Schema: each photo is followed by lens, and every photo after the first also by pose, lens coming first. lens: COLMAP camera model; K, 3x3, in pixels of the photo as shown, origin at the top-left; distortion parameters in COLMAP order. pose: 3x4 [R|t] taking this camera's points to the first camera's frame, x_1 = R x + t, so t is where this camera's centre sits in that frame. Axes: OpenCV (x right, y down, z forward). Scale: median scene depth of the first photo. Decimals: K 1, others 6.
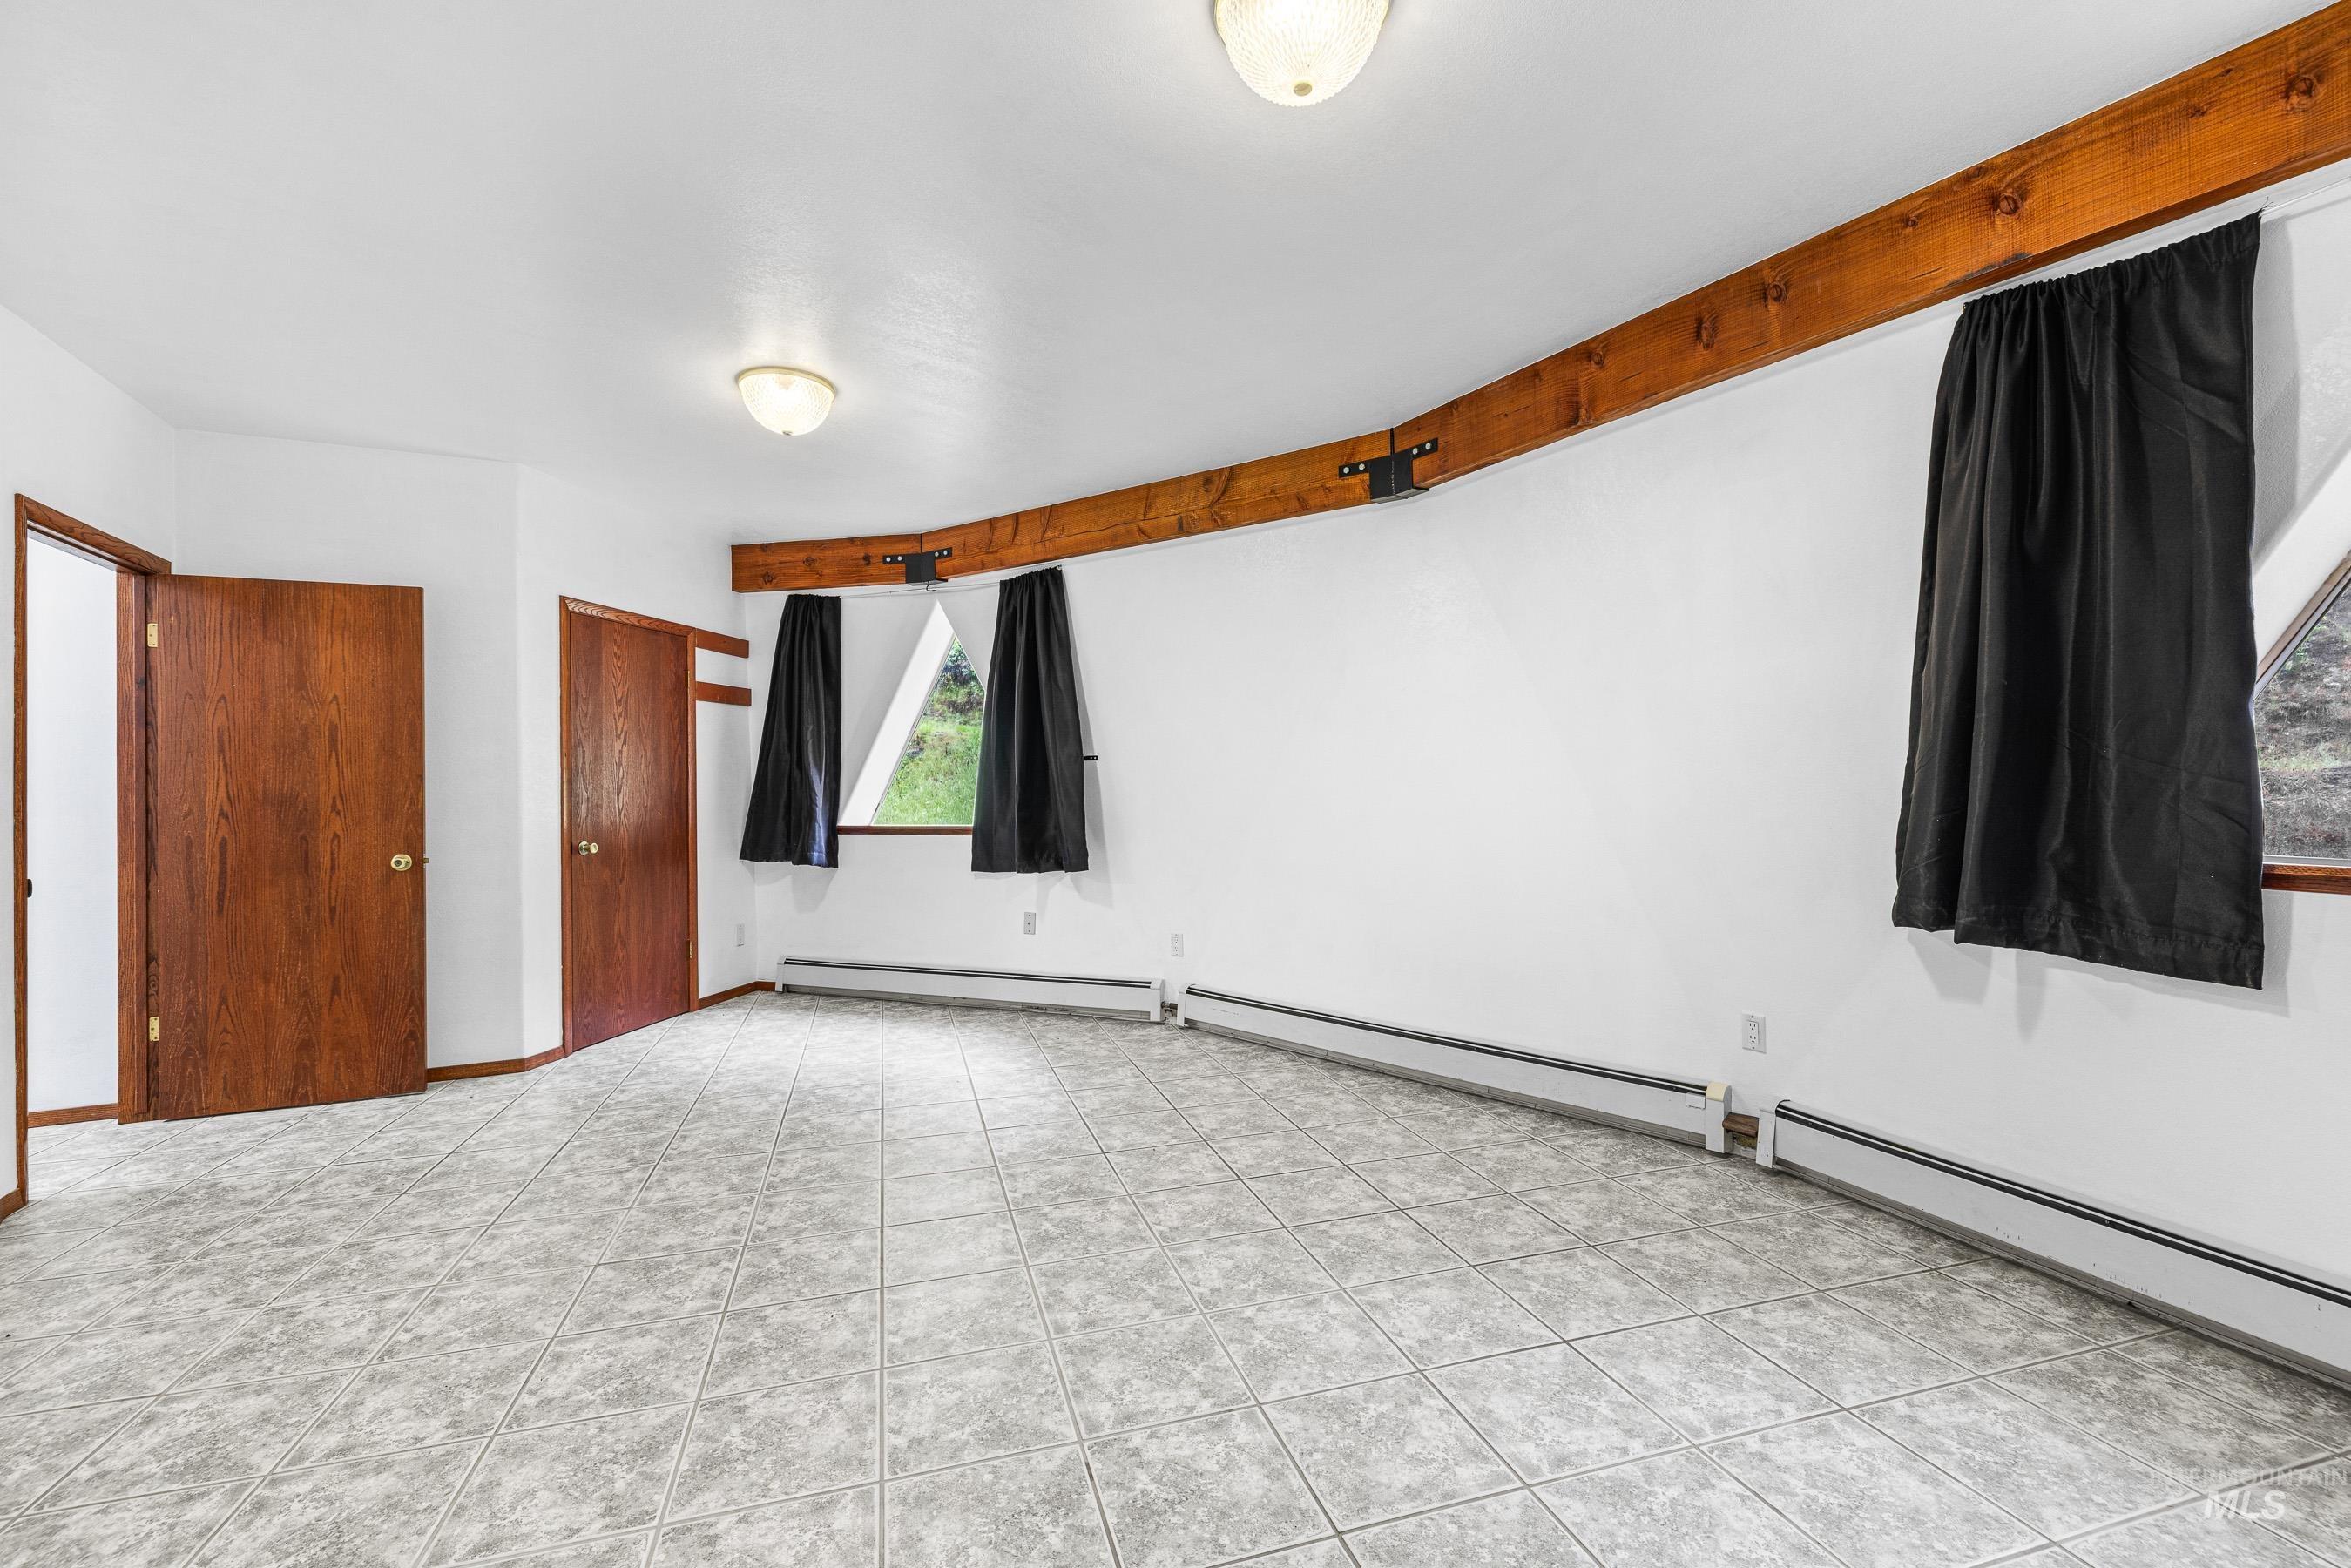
lens RADIAL K [[995.5, 0, 1177.1], [0, 995.5, 780.8], [0, 0, 1]] dist [0.000426, -0.000420]
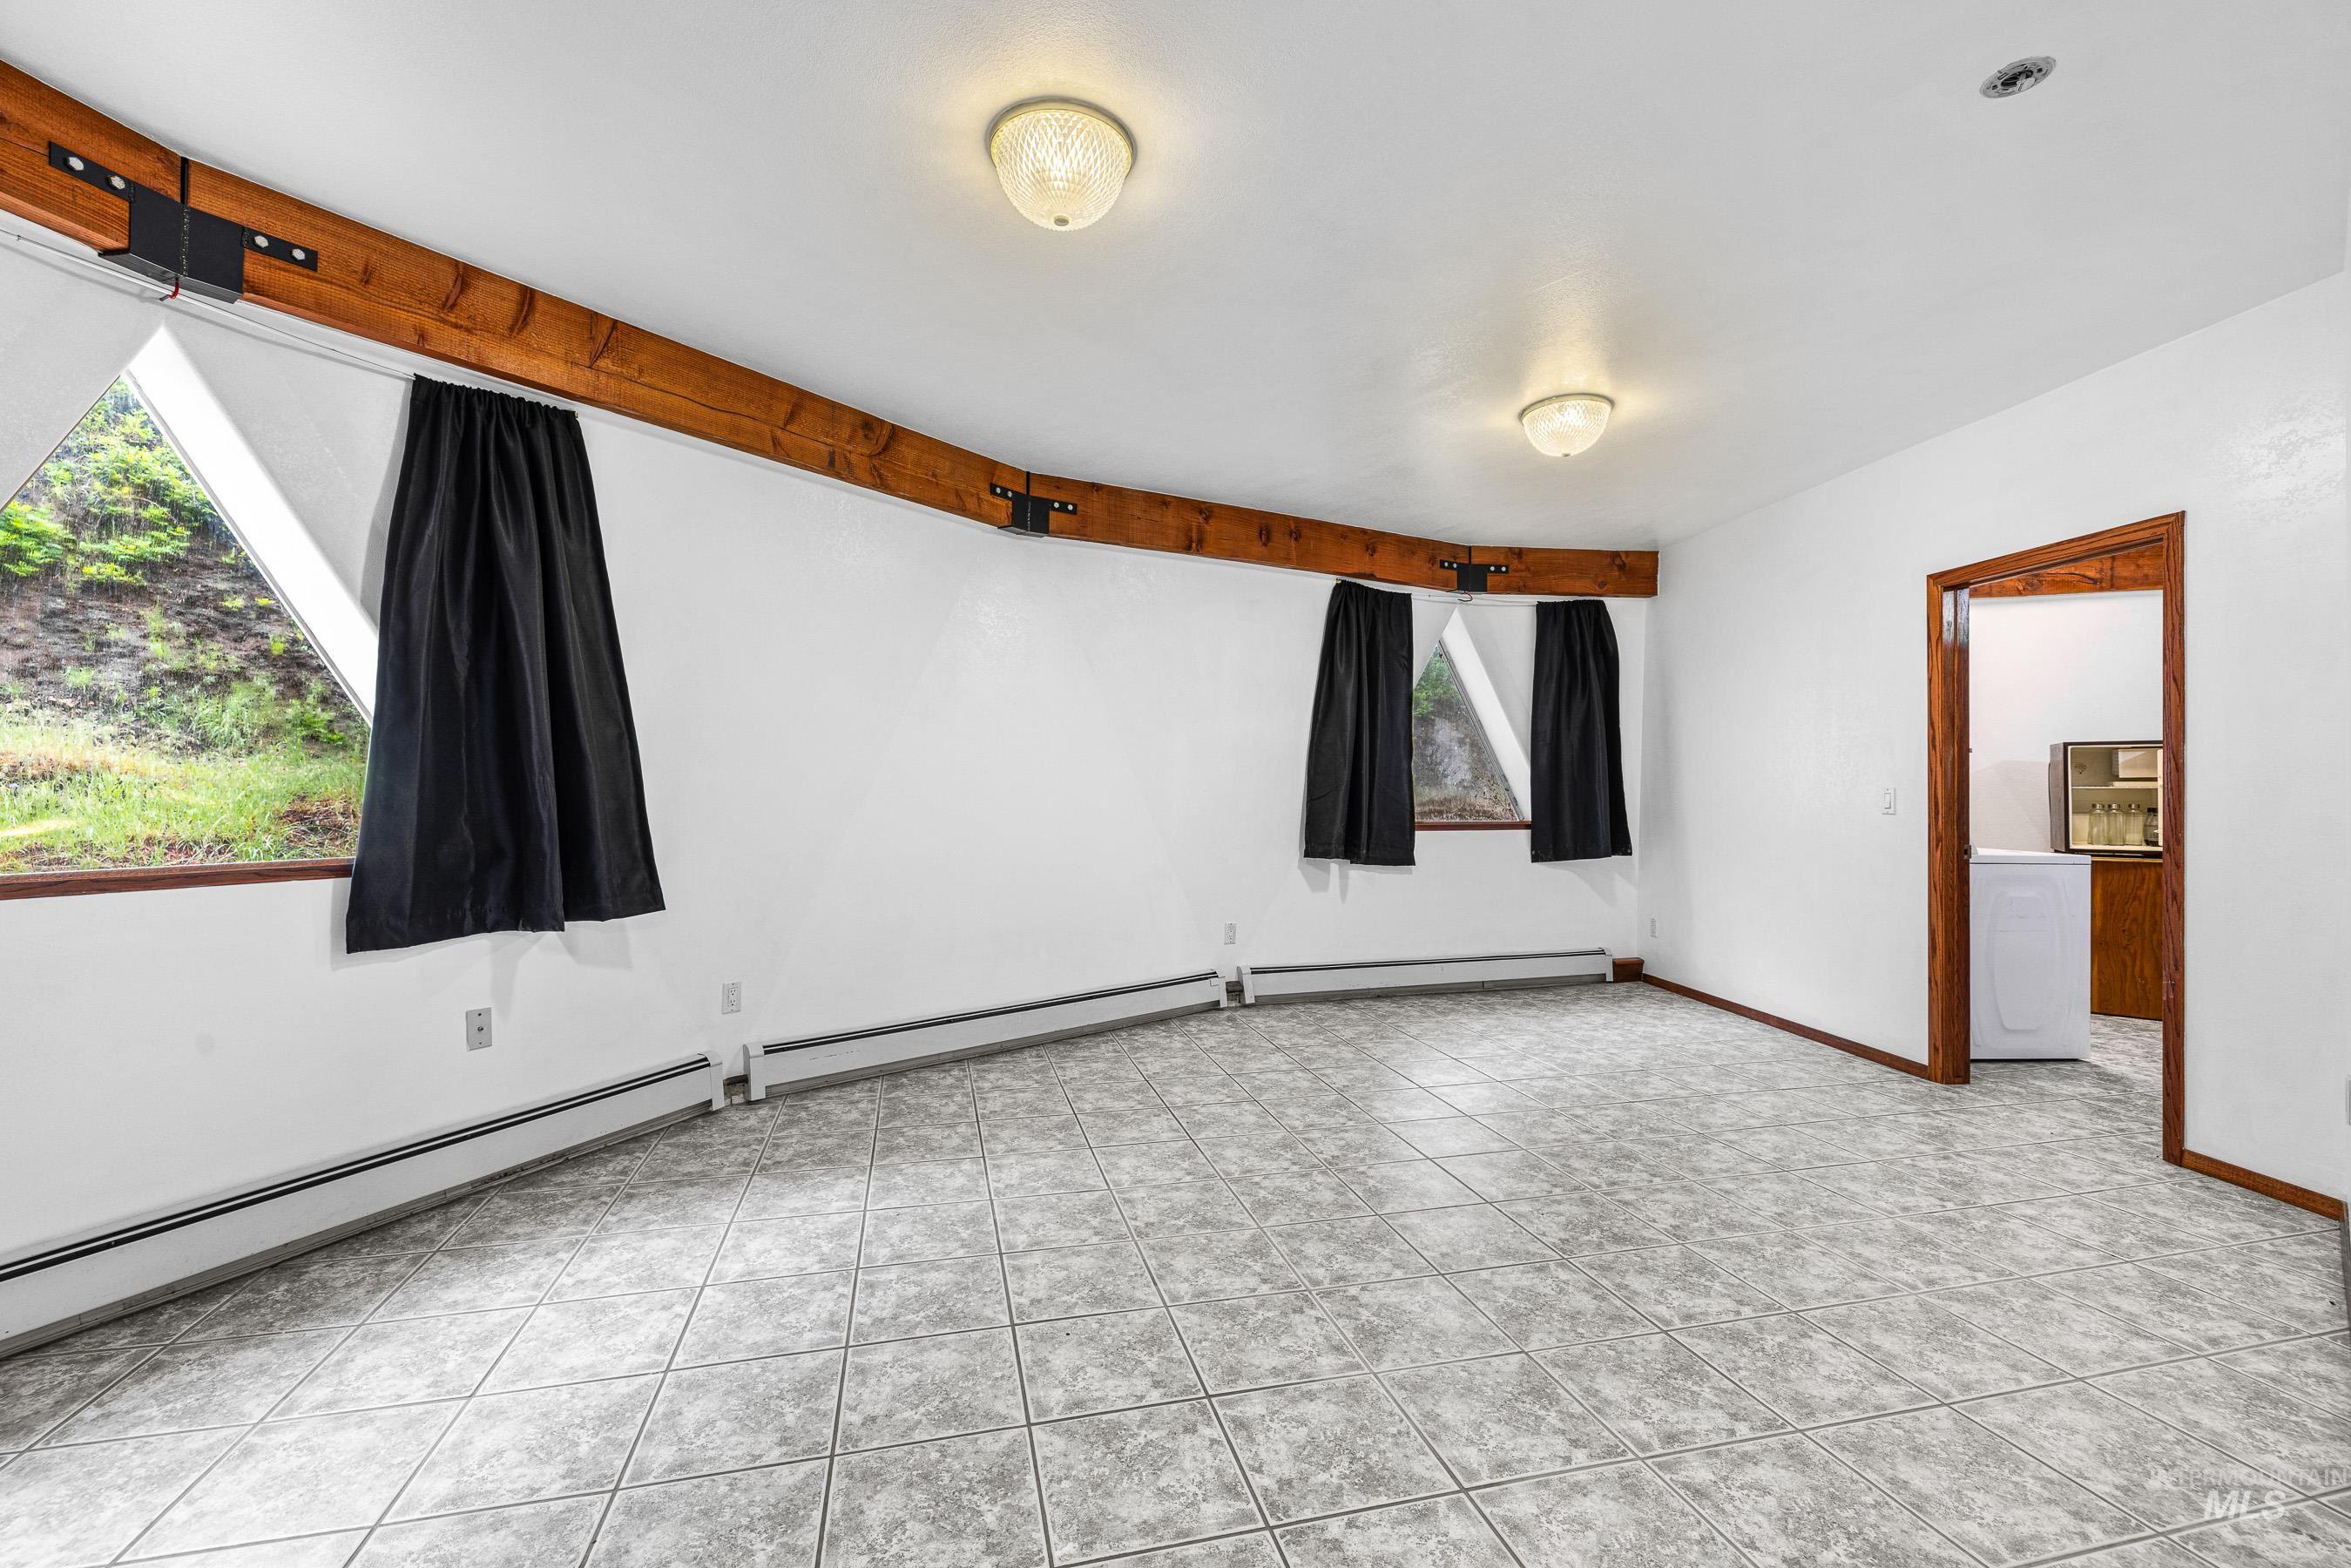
lens RADIAL K [[998.9, 0, 1176.3], [0, 998.9, 792.1], [0, 0, 1]] dist [-0.002634, 0.000806]
pose [[0.033088, 0.021993, 0.999210, -1.090035], [0.002150, 0.999754, -0.022076, 0.042648], [-0.999450, 0.002879, 0.033033, 0.954537]]
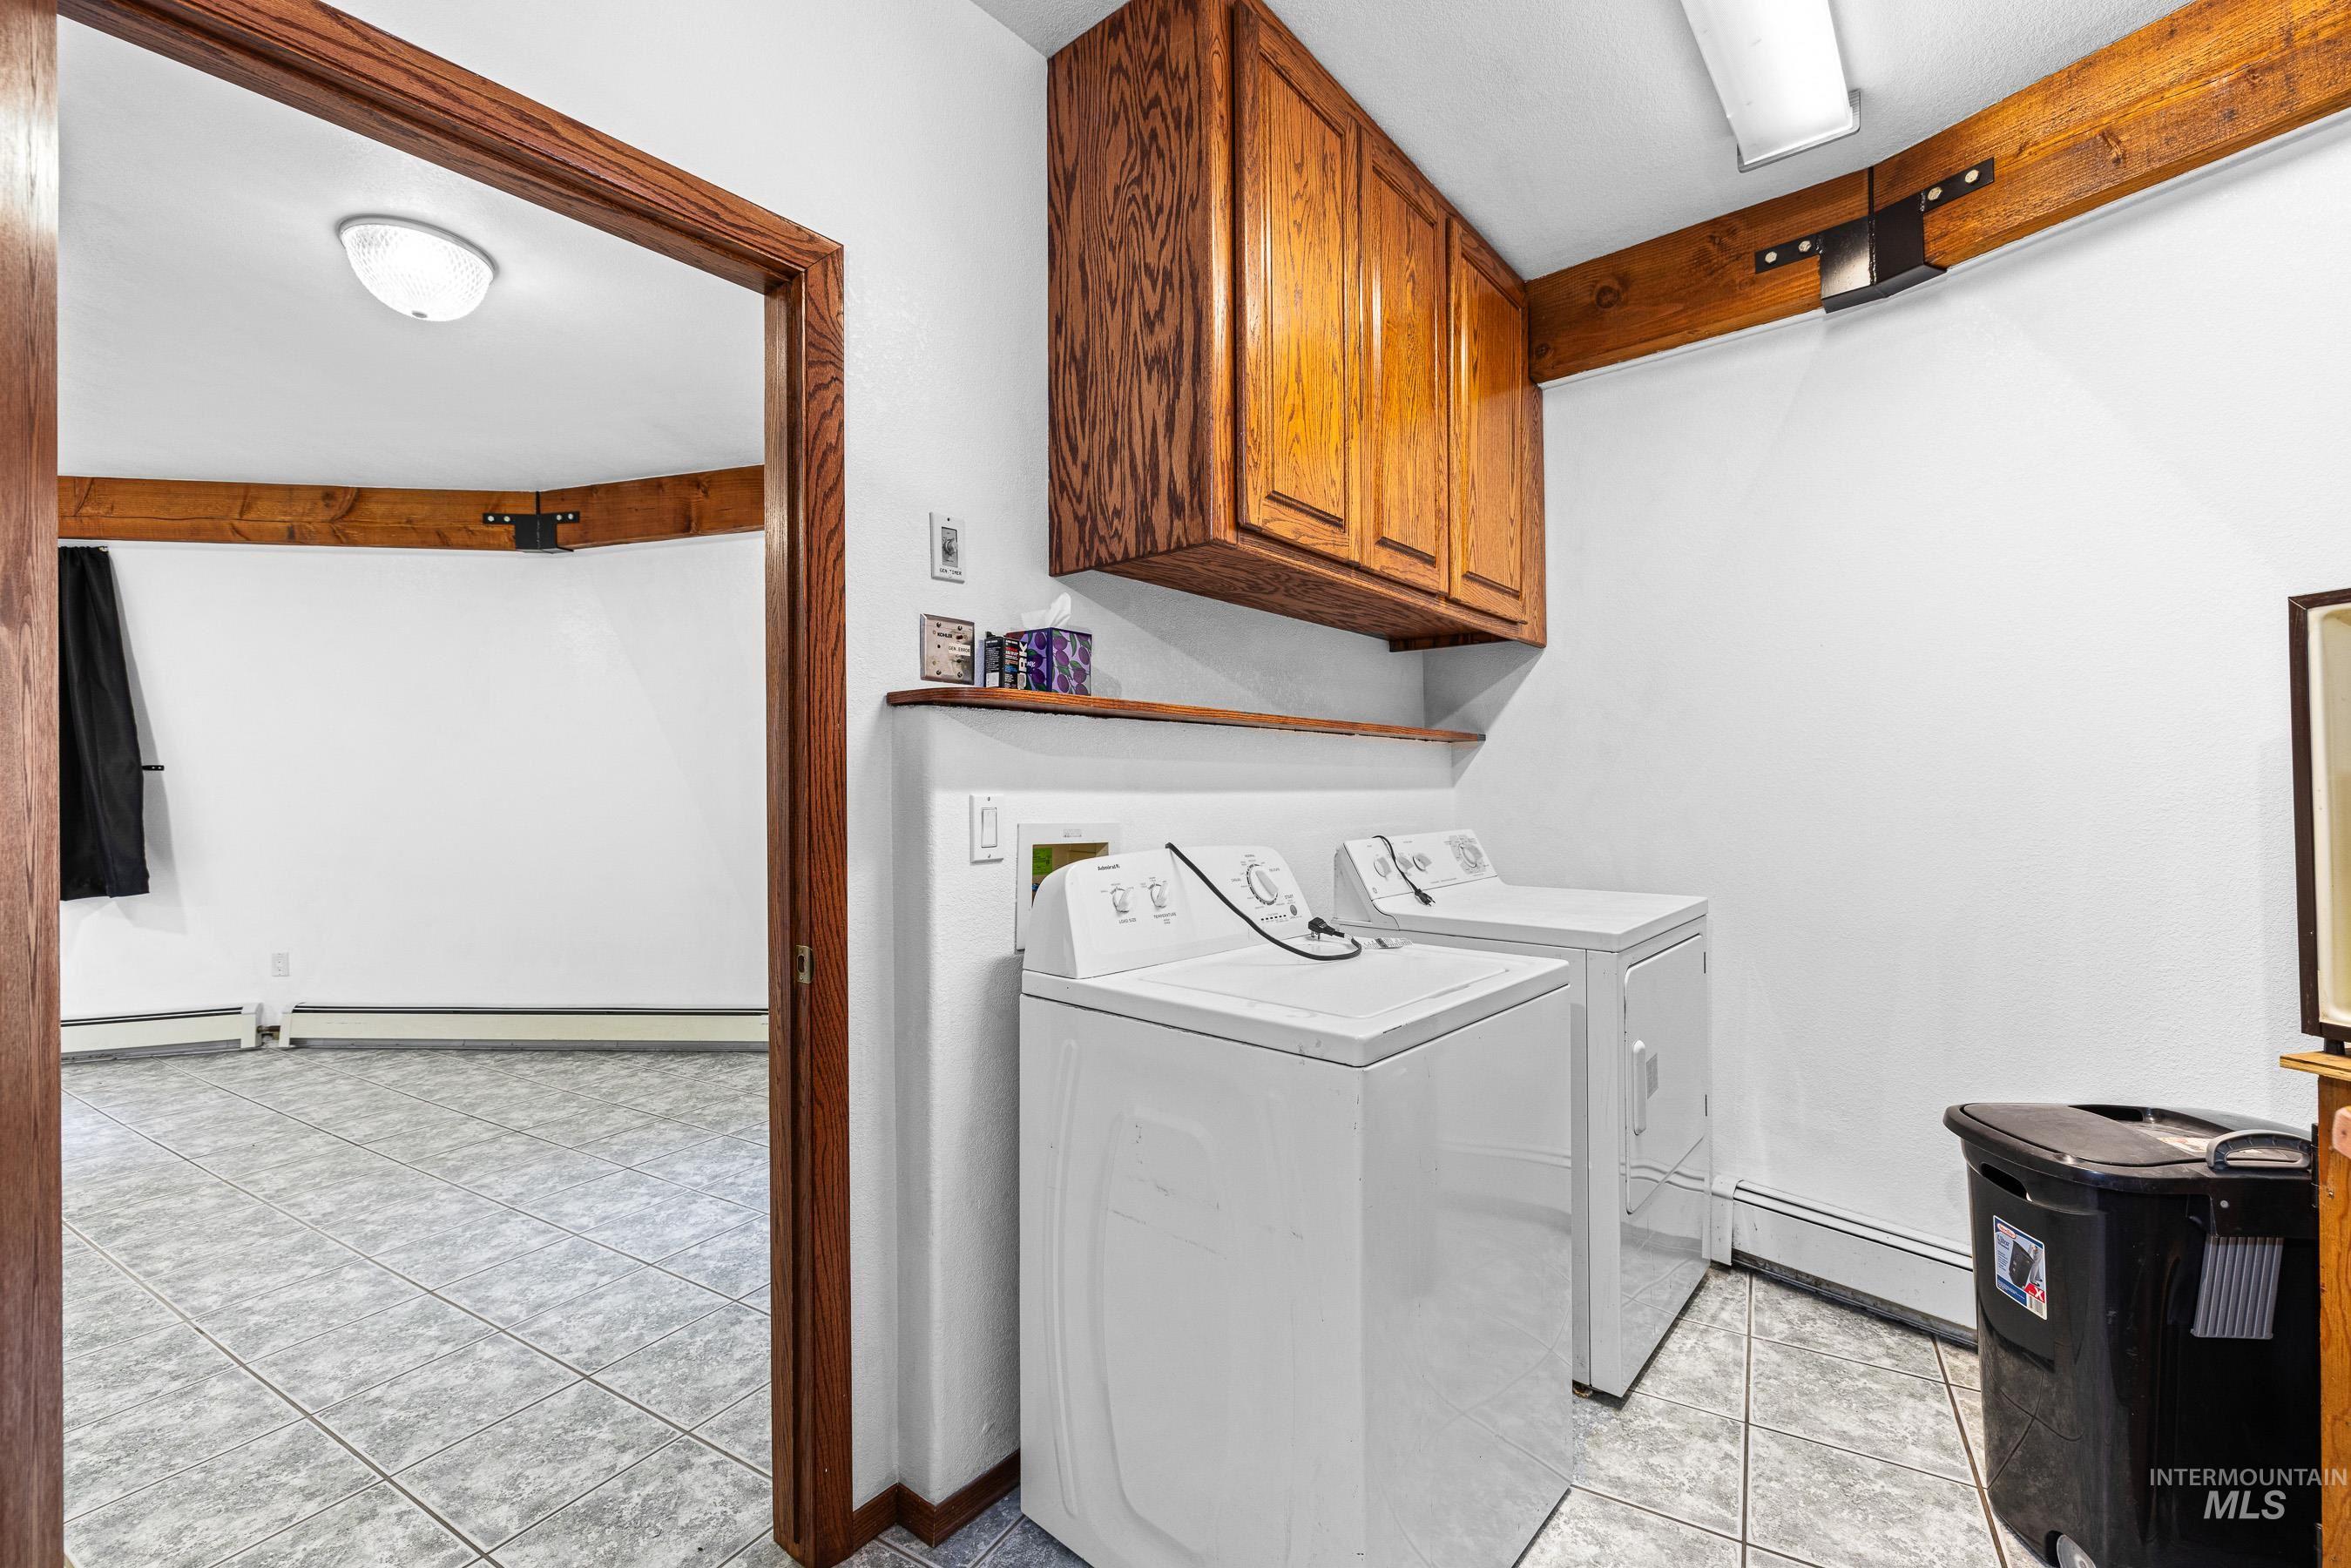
lens RADIAL K [[995.5, 0, 1177.1], [0, 995.5, 780.8], [0, 0, 1]] dist [0.000426, -0.000420]
pose [[0.738935, 0.010646, 0.673693, -0.014047], [-0.006171, 0.999940, -0.009034, -0.013636], [-0.673749, 0.002518, 0.738956, -0.431537]]
